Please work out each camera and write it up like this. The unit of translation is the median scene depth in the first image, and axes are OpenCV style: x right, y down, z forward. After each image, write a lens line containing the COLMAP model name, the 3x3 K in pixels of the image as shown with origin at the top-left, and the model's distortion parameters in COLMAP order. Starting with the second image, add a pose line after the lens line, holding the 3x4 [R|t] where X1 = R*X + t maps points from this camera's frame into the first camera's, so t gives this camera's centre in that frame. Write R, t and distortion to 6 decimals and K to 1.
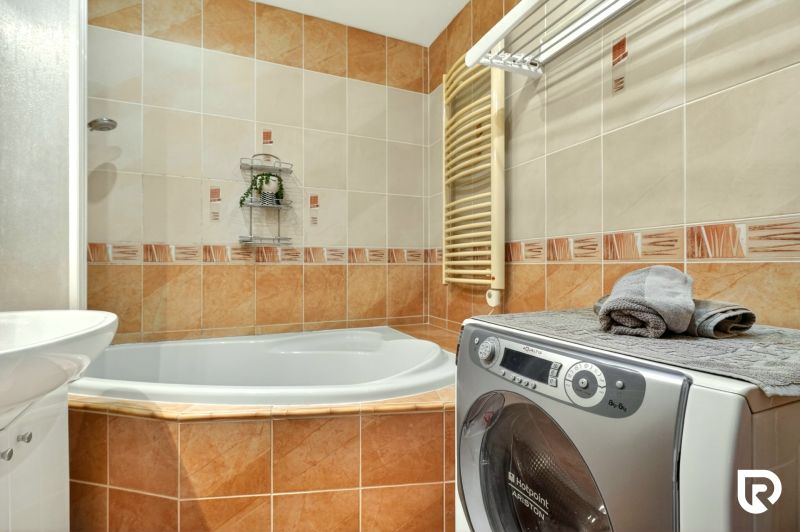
lens RADIAL K [[352.3, 0, 399.8], [0, 352.3, 249.3], [0, 0, 1]] dist [-0.000540, 0.000198]
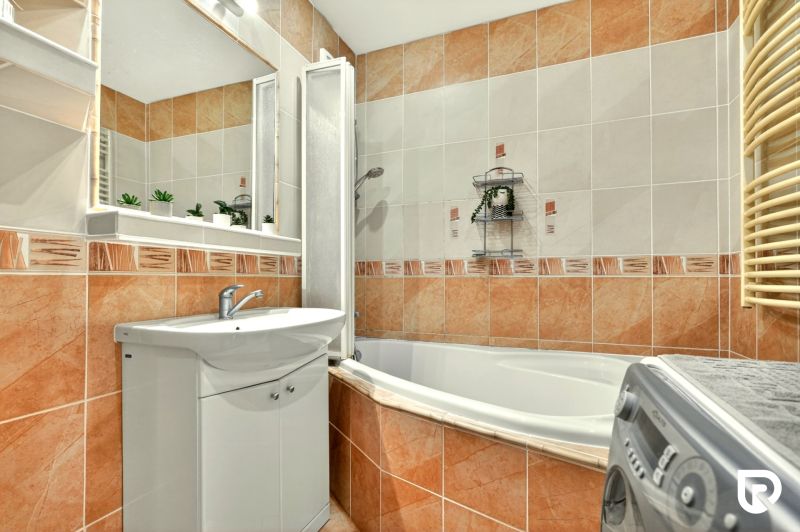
lens RADIAL K [[360.0, 0, 399.4], [0, 360.0, 258.9], [0, 0, 1]] dist [0.001831, 0.000077]
pose [[0.720945, -0.035845, -0.692065, 0.132697], [0.031326, 0.999326, -0.019127, 0.002251], [0.692284, -0.007890, 0.721582, 0.062370]]
